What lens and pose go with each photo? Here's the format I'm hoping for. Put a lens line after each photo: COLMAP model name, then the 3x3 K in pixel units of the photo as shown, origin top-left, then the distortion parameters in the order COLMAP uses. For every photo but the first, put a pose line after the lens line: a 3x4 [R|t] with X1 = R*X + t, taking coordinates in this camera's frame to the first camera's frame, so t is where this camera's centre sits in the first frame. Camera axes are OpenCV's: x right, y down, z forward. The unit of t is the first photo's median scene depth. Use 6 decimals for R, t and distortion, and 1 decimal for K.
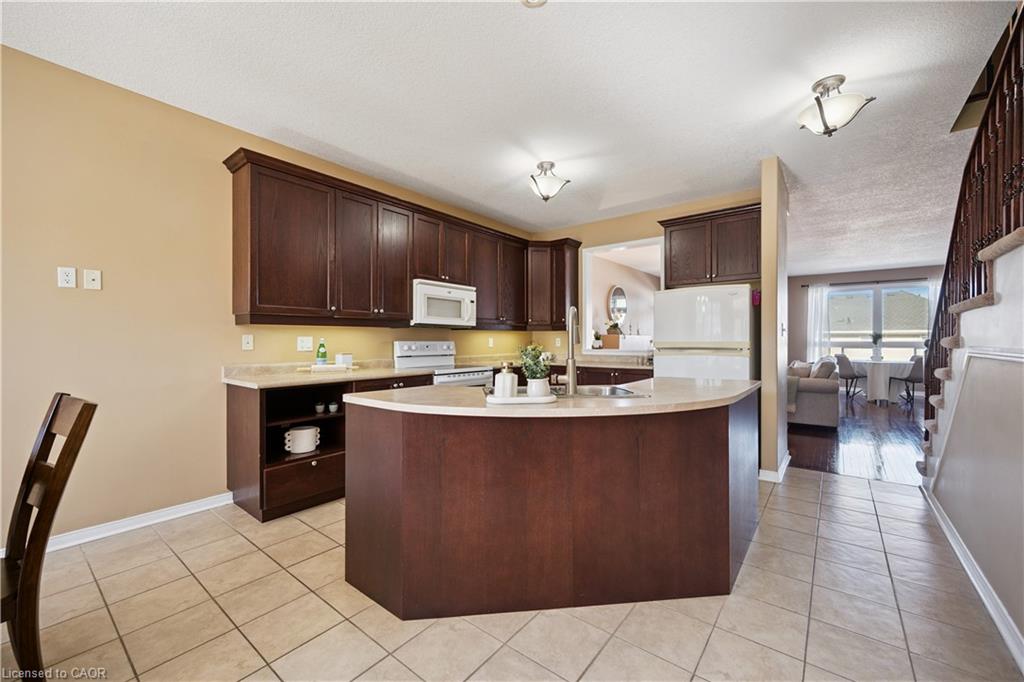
lens RADIAL K [[400.7, 0, 514.9], [0, 400.7, 340.6], [0, 0, 1]] dist [-0.002590, 0.000215]
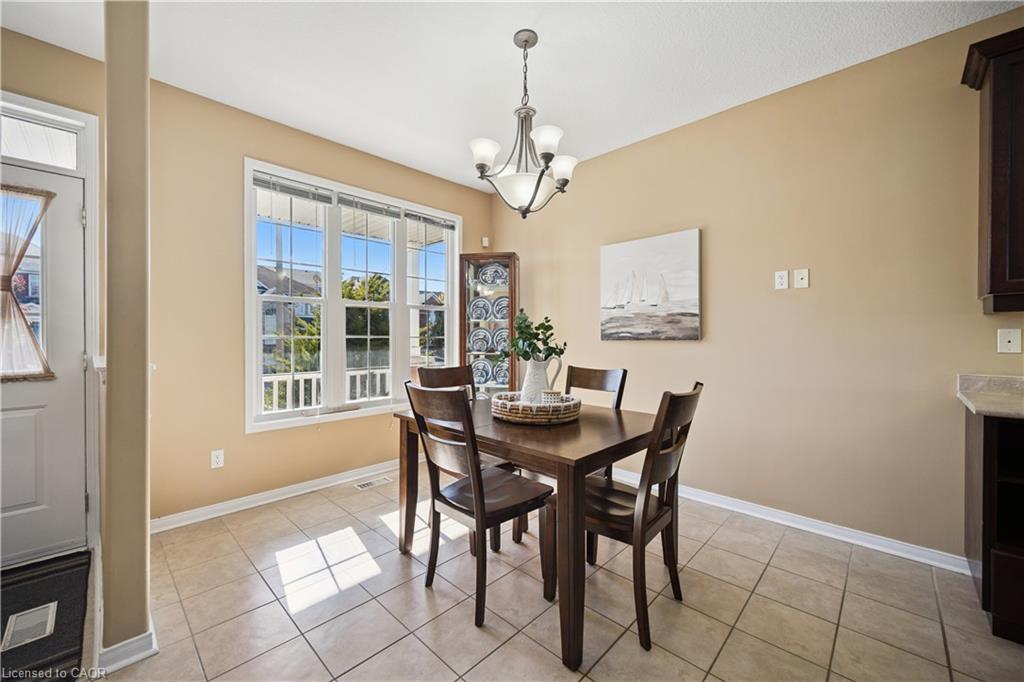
lens RADIAL K [[400.7, 0, 515.5], [0, 400.7, 338.1], [0, 0, 1]] dist [-0.002590, 0.000215]
pose [[-0.094301, 0.000875, -0.995543, 0.034342], [-0.005431, 0.999984, 0.001393, 0.003290], [0.995529, 0.005539, -0.094295, 0.241814]]
